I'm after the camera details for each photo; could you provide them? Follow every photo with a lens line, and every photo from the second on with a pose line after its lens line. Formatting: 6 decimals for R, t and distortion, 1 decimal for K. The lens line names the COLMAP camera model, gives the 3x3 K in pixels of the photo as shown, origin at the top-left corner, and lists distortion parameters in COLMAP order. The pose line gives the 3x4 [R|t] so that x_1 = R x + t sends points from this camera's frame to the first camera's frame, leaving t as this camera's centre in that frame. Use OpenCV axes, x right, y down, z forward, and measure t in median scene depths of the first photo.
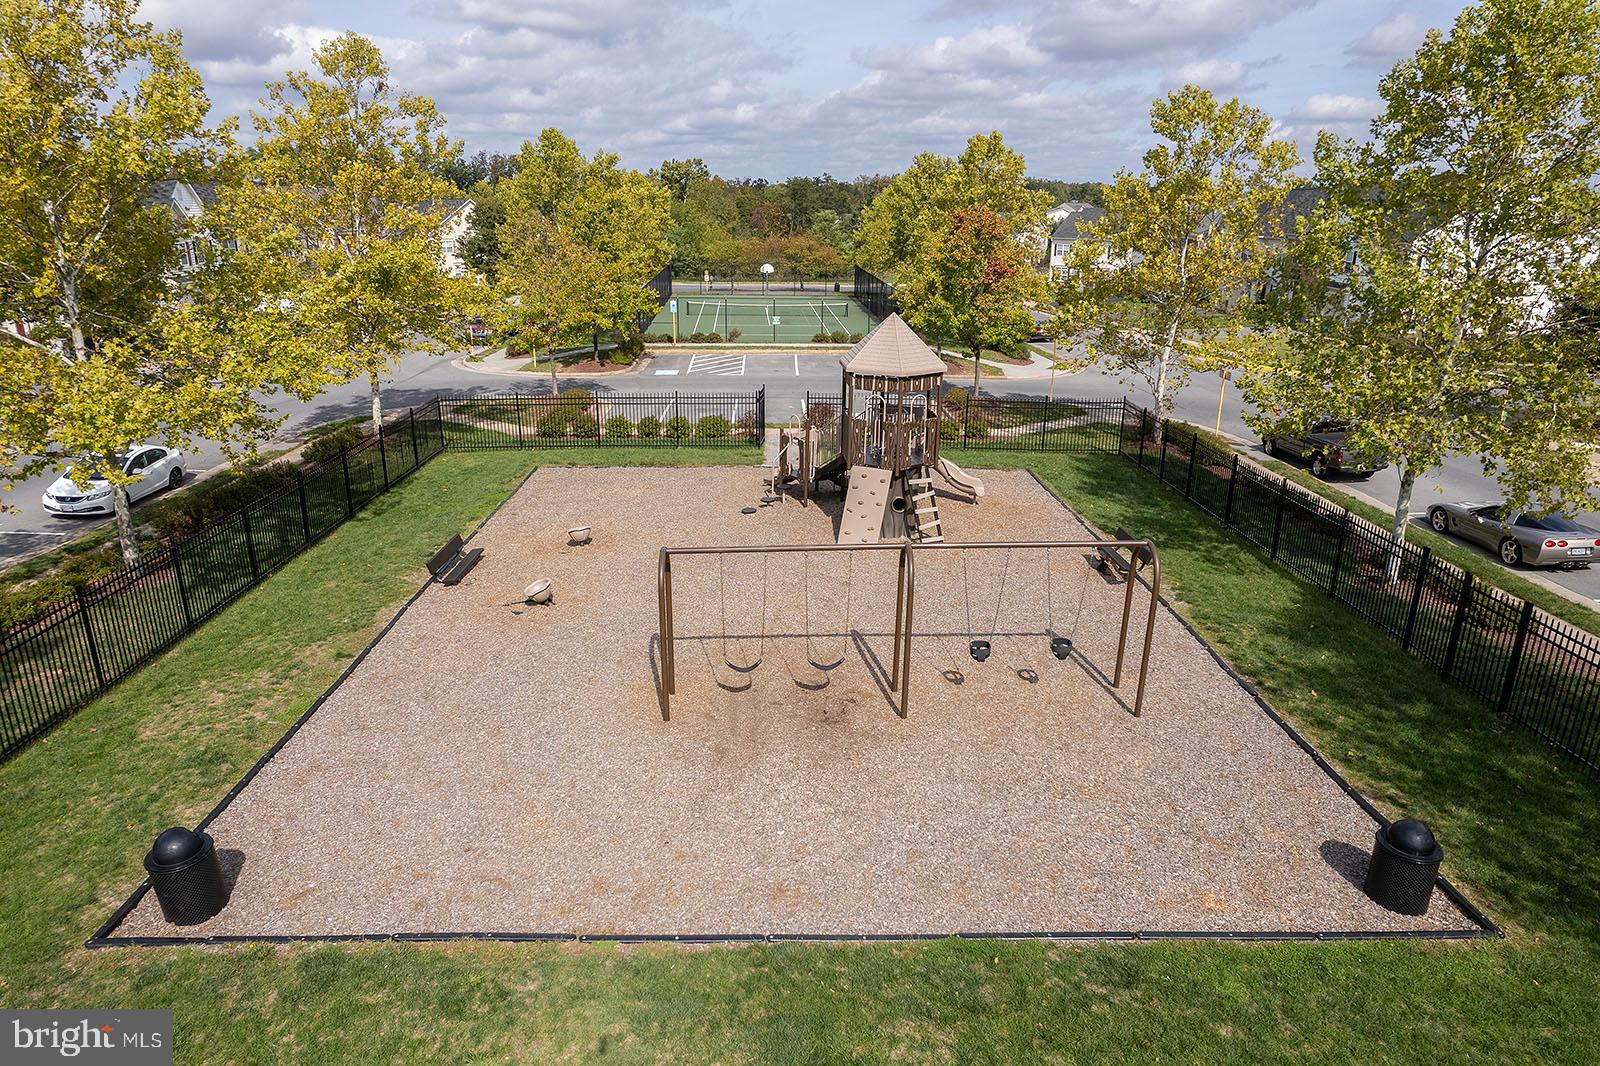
lens RADIAL K [[994.1, 0, 799.0], [0, 994.1, 535.4], [0, 0, 1]] dist [-0.034286, 0.019636]
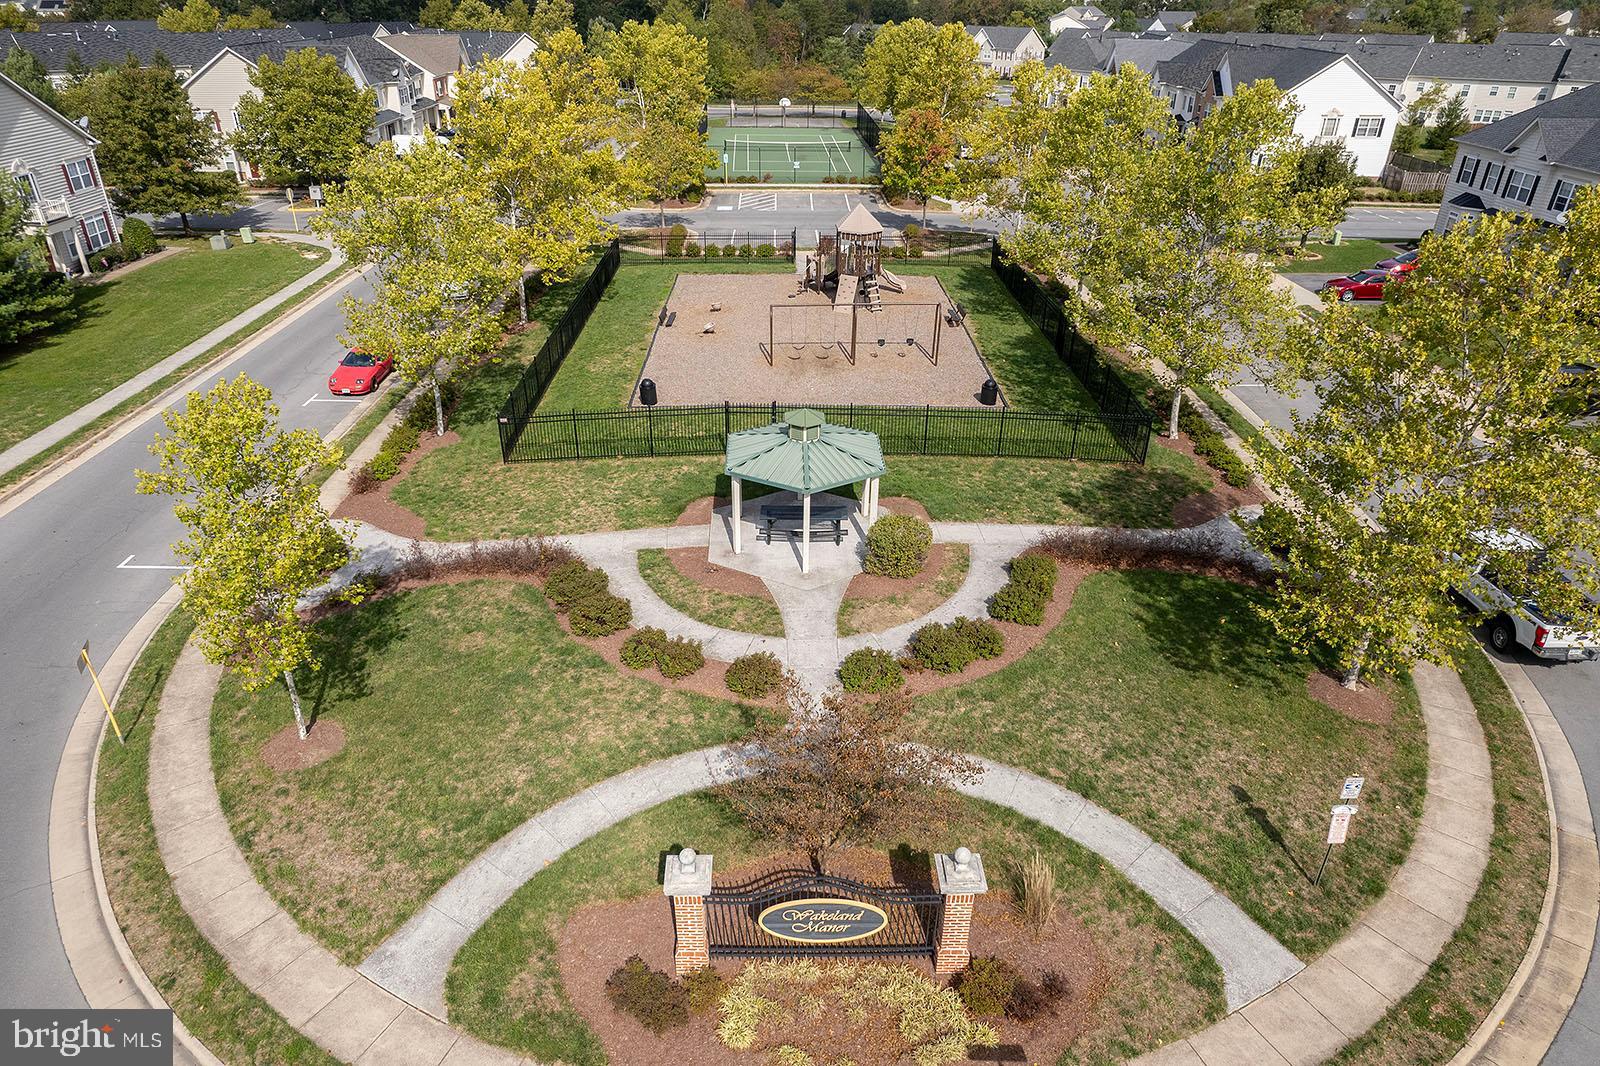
lens RADIAL K [[994.1, 0, 796.0], [0, 994.1, 537.5], [0, 0, 1]] dist [-0.034286, 0.019636]
pose [[0.999933, 0.004527, -0.010685, -0.016063], [-0.002378, 0.981154, 0.193212, 0.067054], [0.011359, -0.193174, 0.981099, -1.096655]]
